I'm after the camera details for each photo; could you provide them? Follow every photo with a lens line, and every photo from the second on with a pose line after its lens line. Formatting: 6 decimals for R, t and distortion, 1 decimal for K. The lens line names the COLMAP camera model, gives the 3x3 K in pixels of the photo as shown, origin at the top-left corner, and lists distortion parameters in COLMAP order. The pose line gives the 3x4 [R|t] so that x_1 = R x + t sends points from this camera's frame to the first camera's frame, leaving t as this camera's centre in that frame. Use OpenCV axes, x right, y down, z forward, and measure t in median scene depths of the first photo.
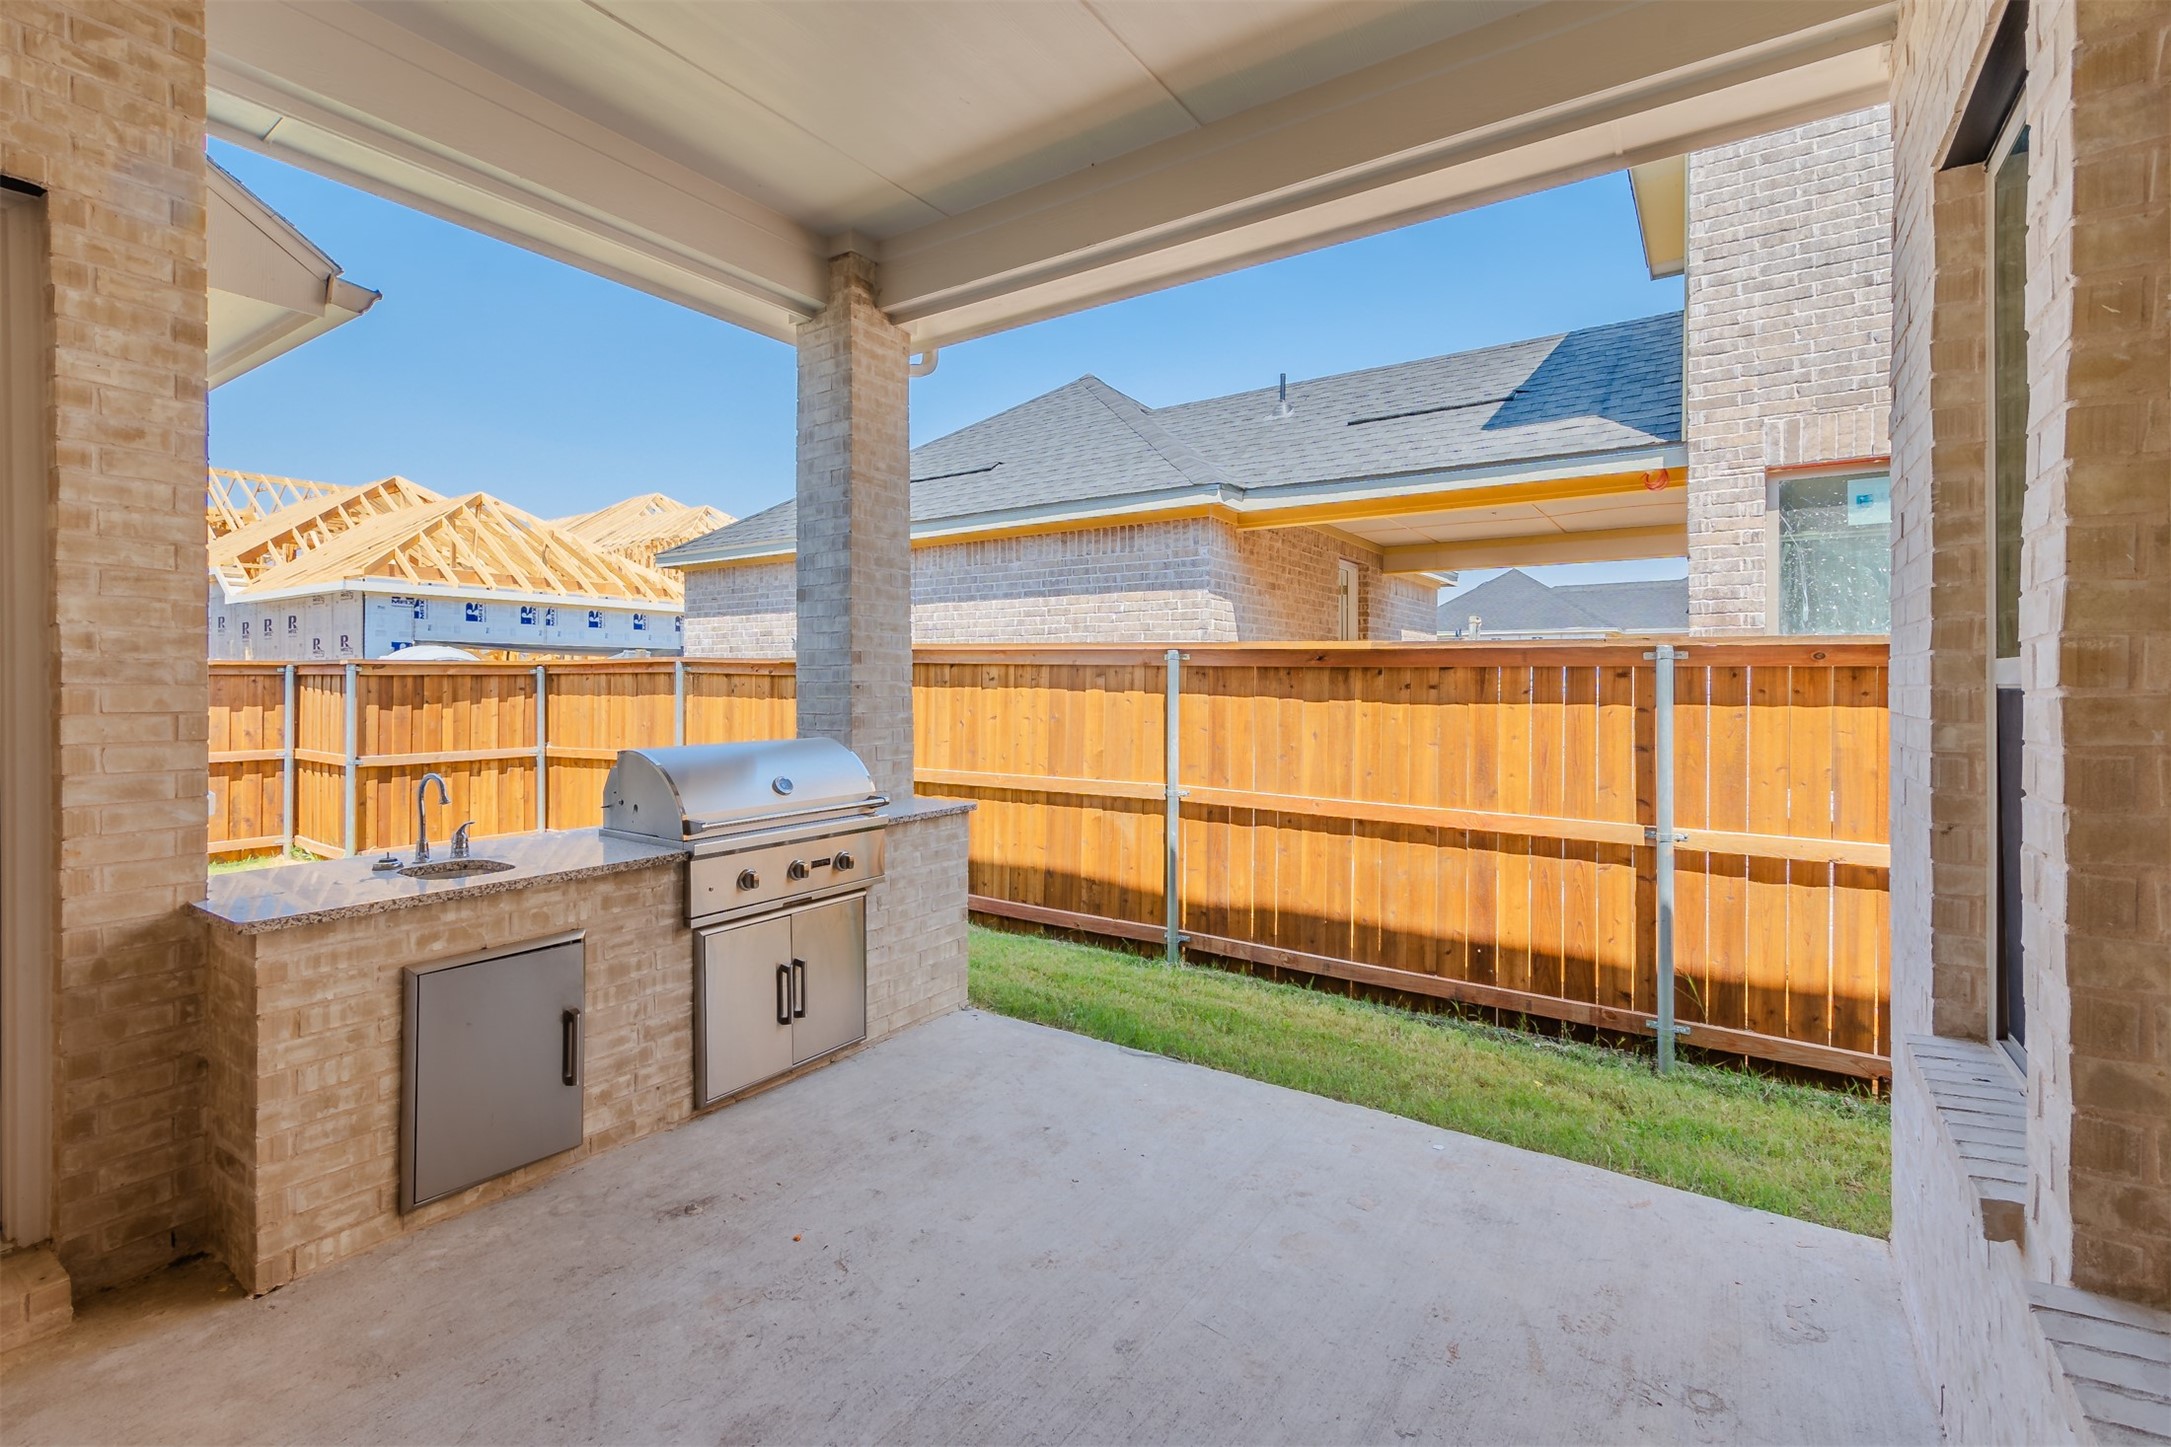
lens RADIAL K [[947.2, 0, 1074.2], [0, 947.2, 679.8], [0, 0, 1]] dist [0.001773, 0.000451]
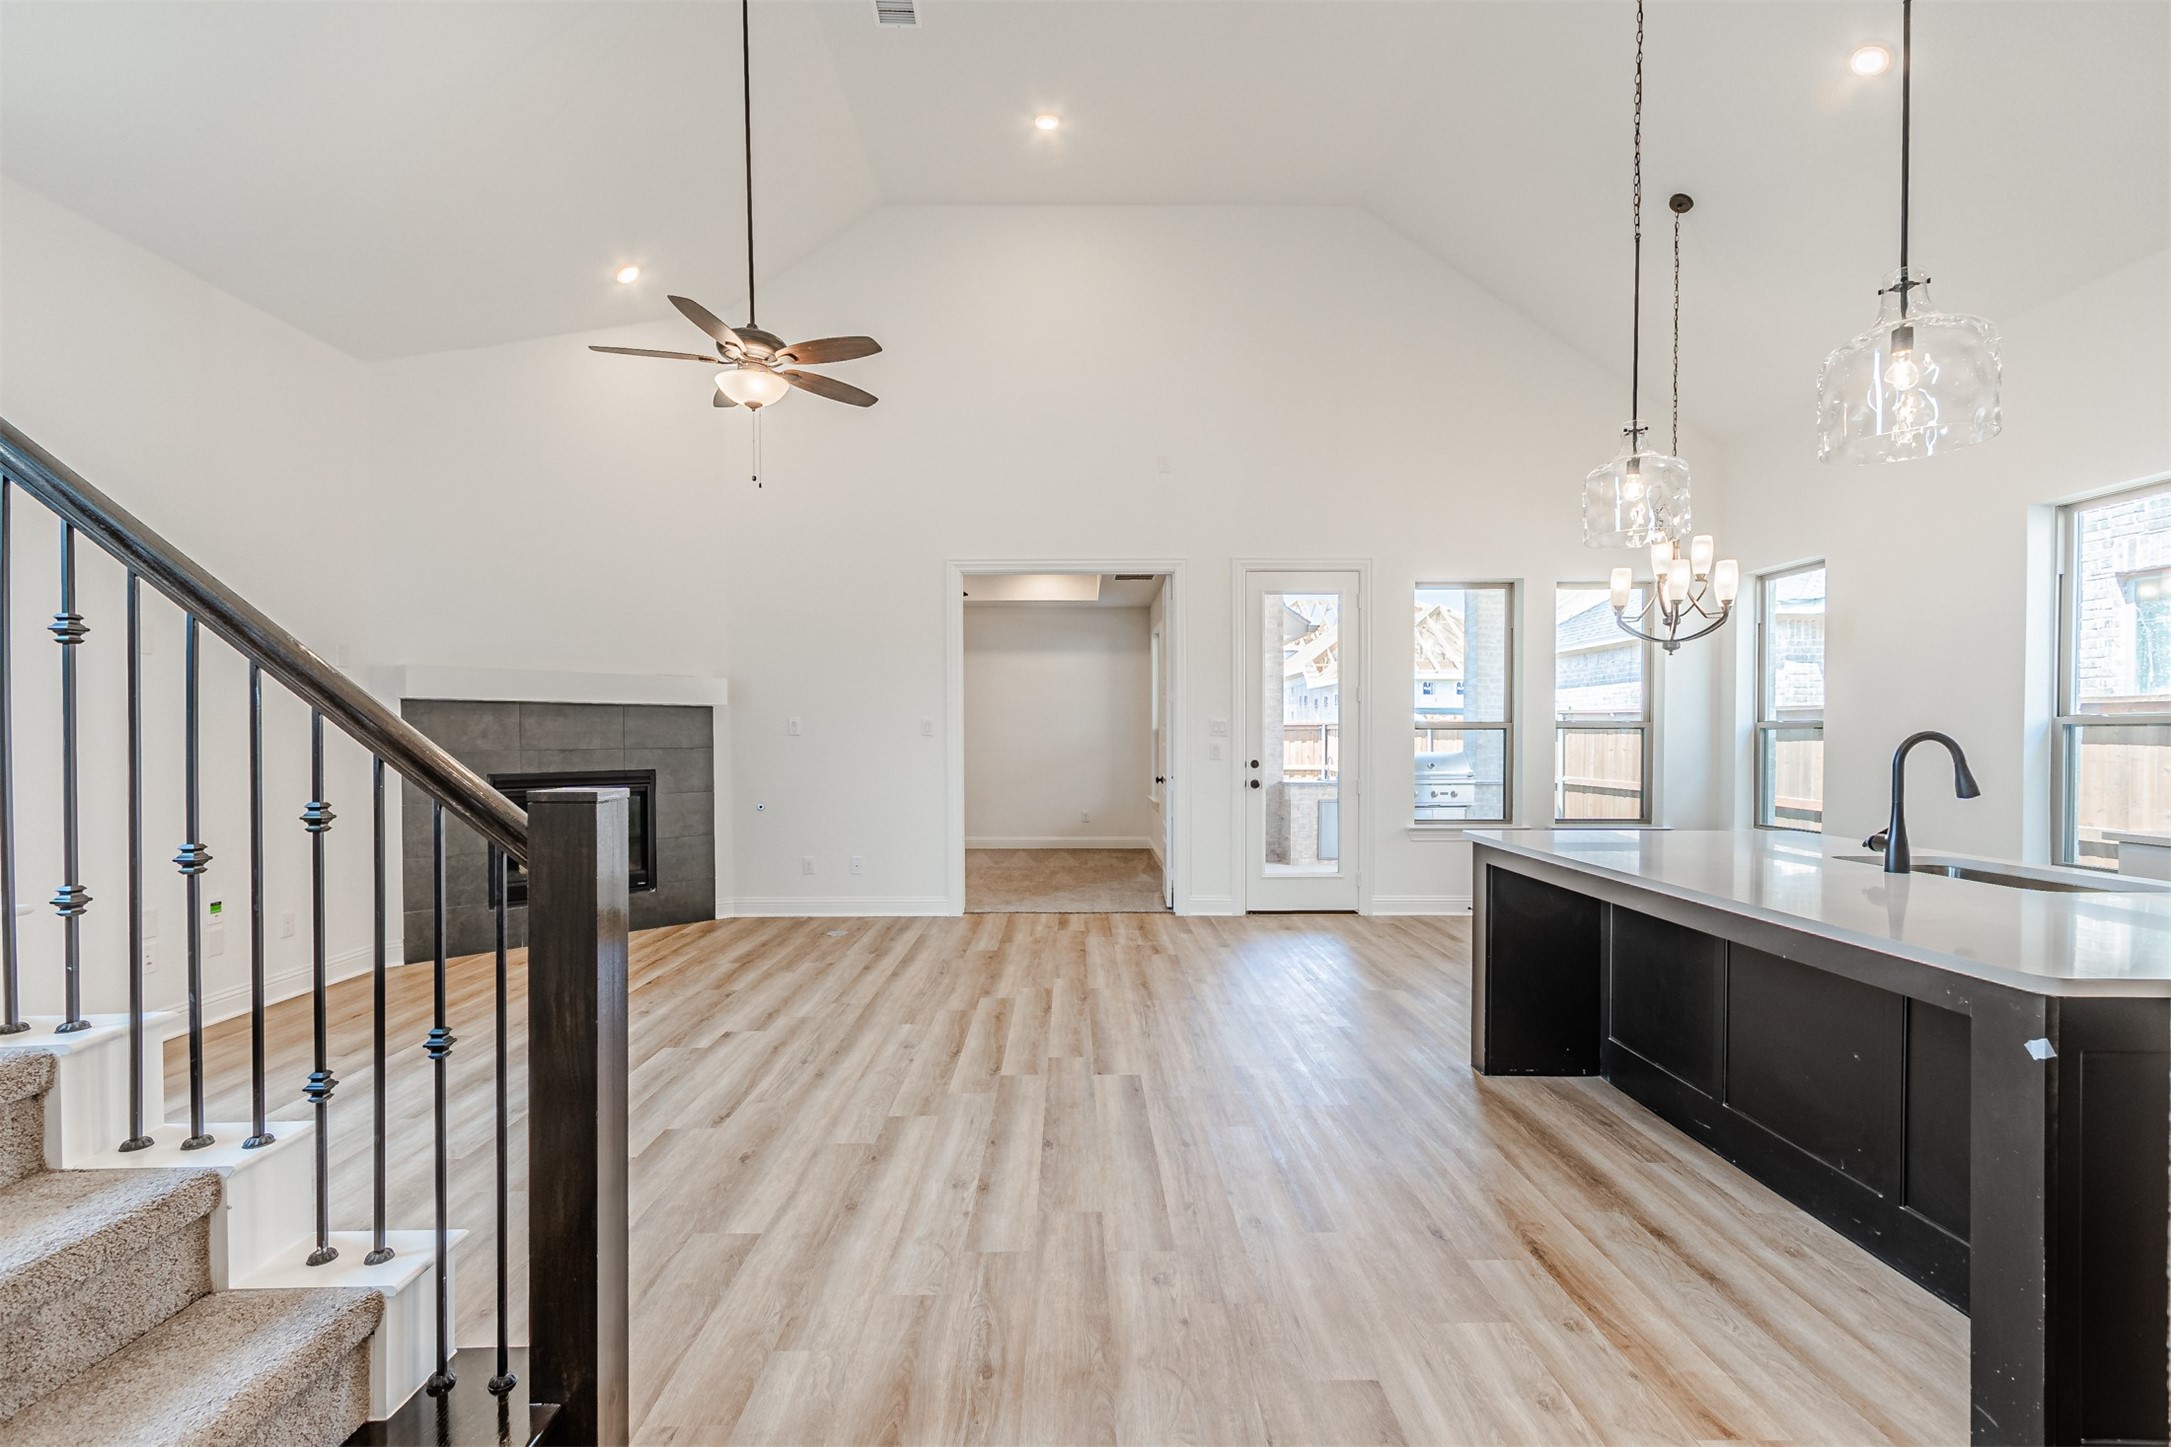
lens RADIAL K [[947.2, 0, 1086.1], [0, 947.2, 742.1], [0, 0, 1]] dist [0.001773, 0.000451]
pose [[0.563324, 0.004948, -0.826221, 1.041562], [0.003921, 0.999955, 0.008662, 0.006164], [0.826227, -0.008120, 0.563279, -1.055432]]
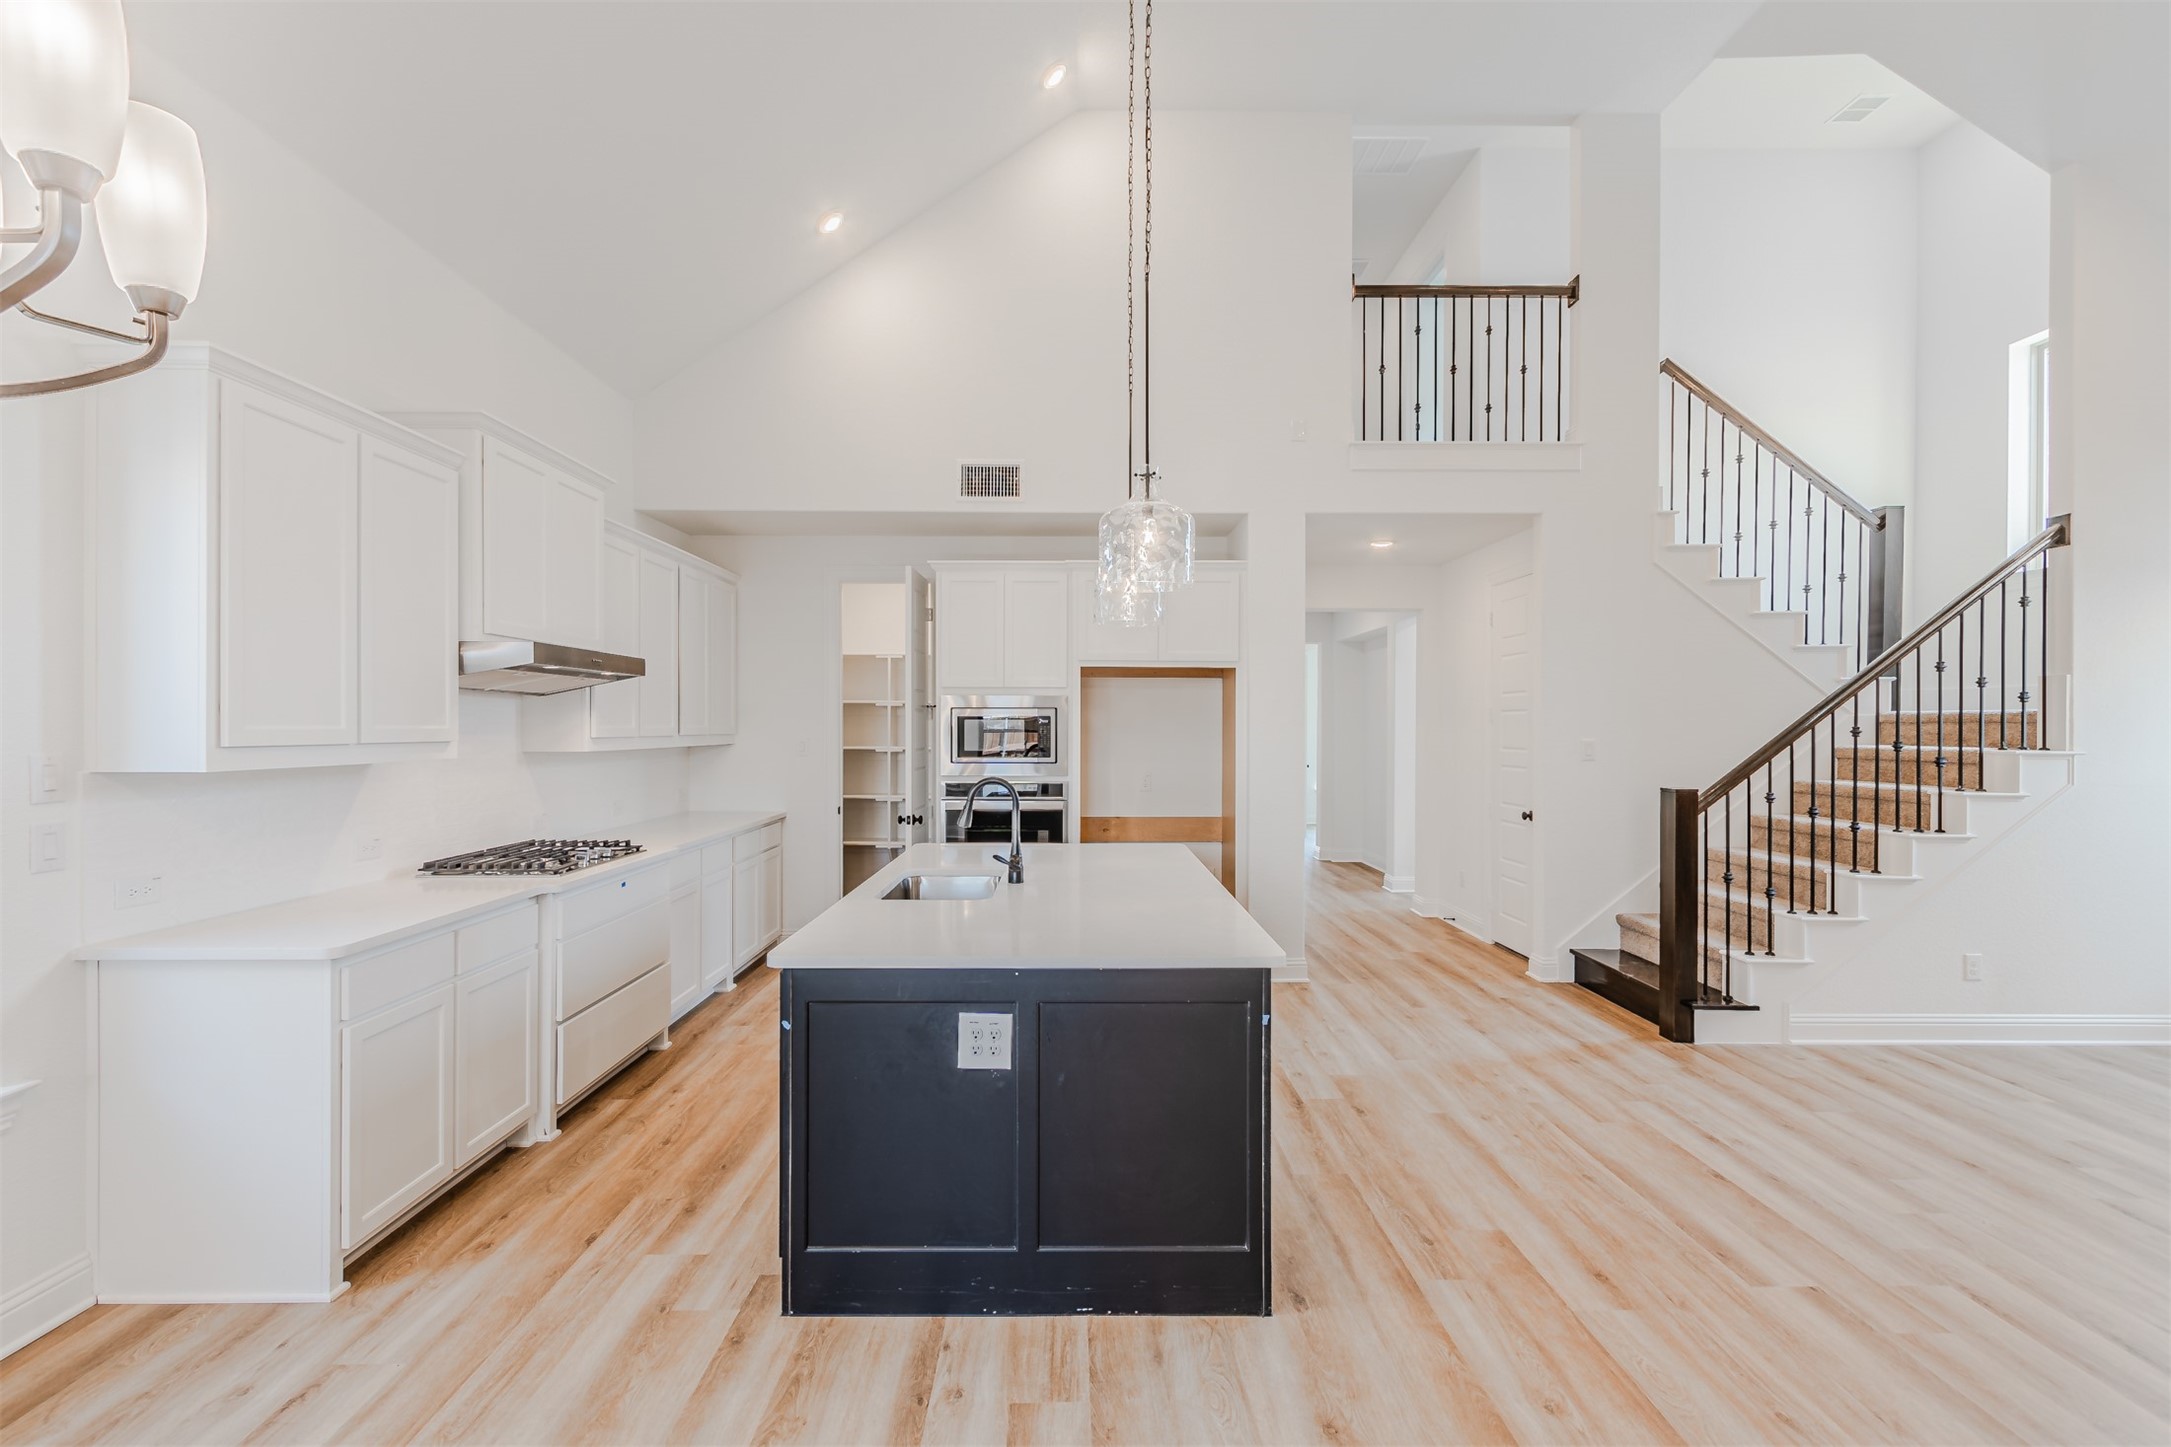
lens RADIAL K [[947.2, 0, 1086.6], [0, 947.2, 732.9], [0, 0, 1]] dist [0.001773, 0.000451]
pose [[-0.568911, -0.008618, 0.822354, 0.286152], [-0.006131, 0.999962, 0.006238, -0.029375], [-0.822376, -0.001493, -0.568942, -0.073159]]
